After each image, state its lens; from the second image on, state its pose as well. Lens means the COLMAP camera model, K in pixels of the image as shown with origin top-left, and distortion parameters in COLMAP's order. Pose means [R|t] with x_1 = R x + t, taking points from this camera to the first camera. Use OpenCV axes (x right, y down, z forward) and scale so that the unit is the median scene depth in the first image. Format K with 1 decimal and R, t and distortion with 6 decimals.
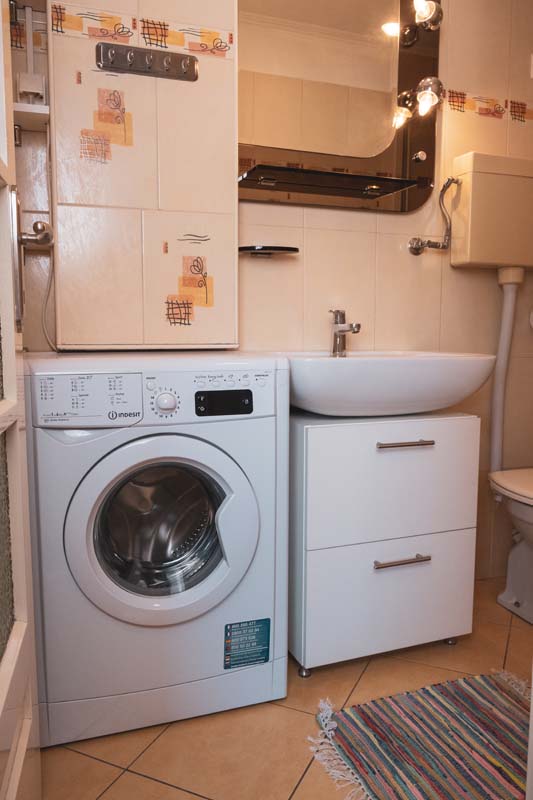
lens RADIAL K [[627.2, 0, 259.1], [0, 627.2, 406.4], [0, 0, 1]] dist [-0.024813, 0.007743]
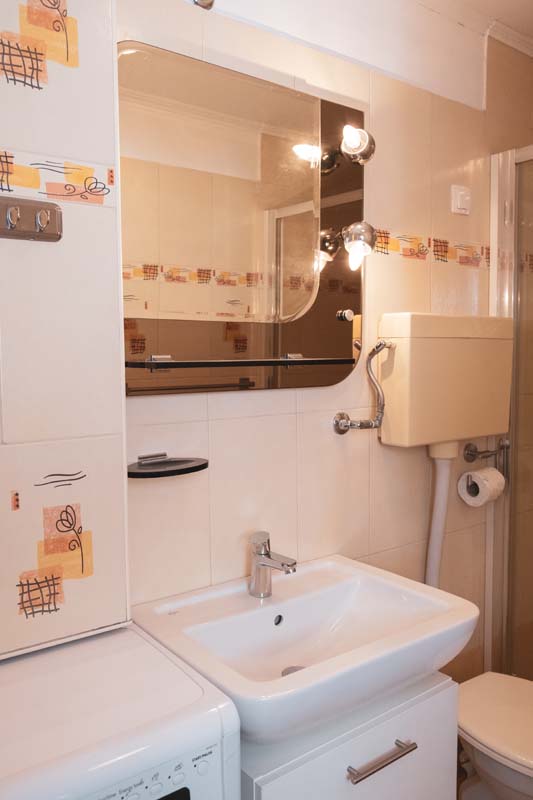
lens RADIAL K [[627.2, 0, 242.7], [0, 627.2, 382.8], [0, 0, 1]] dist [-0.024813, 0.007743]
pose [[0.960621, -0.030261, 0.276210, -0.090892], [0.042746, 0.998313, -0.039289, -0.306533], [-0.274555, 0.049549, 0.960294, 0.300904]]
